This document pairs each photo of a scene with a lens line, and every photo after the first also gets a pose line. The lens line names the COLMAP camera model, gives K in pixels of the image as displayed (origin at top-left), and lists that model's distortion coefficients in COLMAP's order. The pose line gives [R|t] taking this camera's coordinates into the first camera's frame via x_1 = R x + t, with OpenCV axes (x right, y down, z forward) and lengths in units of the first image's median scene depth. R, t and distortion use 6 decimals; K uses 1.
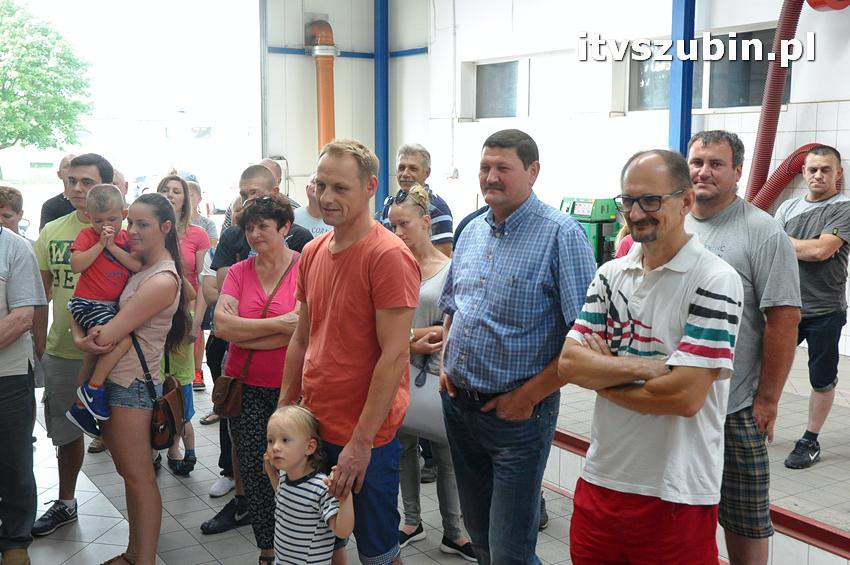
lens RADIAL K [[970.7, 0, 421.6], [0, 970.7, 281.2], [0, 0, 1]] dist [0.020819, 0.041282]
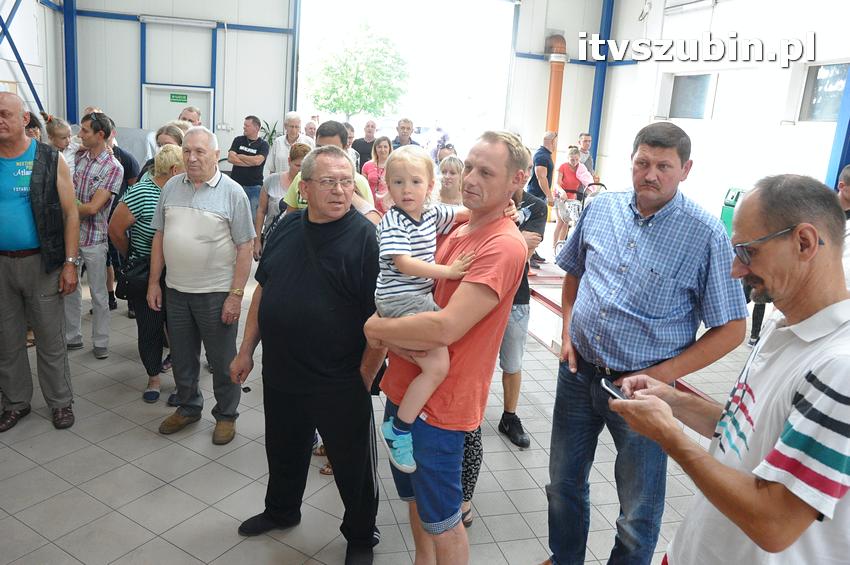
lens RADIAL K [[667.4, 0, 416.2], [0, 667.4, 275.2], [0, 0, 1]] dist [-0.155747, 0.141200]
pose [[0.947676, 0.136936, -0.288373, 0.046884], [-0.111998, 0.988526, 0.101352, -0.038827], [0.298943, -0.063751, 0.952139, 0.236213]]
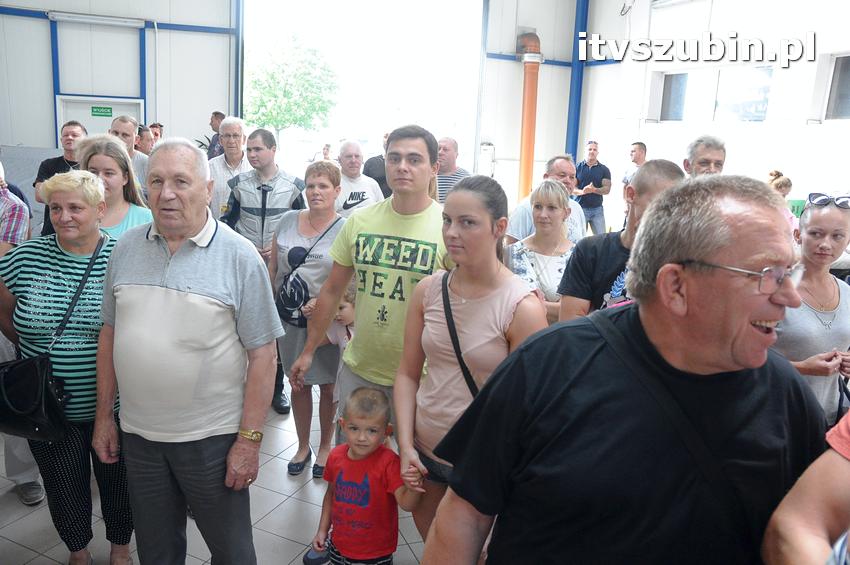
lens RADIAL K [[667.4, 0, 416.2], [0, 667.4, 275.2], [0, 0, 1]] dist [-0.155747, 0.141200]
pose [[0.977685, 0.087275, -0.191091, -0.202708], [-0.074238, 0.994464, 0.074368, -0.060303], [0.196524, -0.058522, 0.978751, 0.524560]]
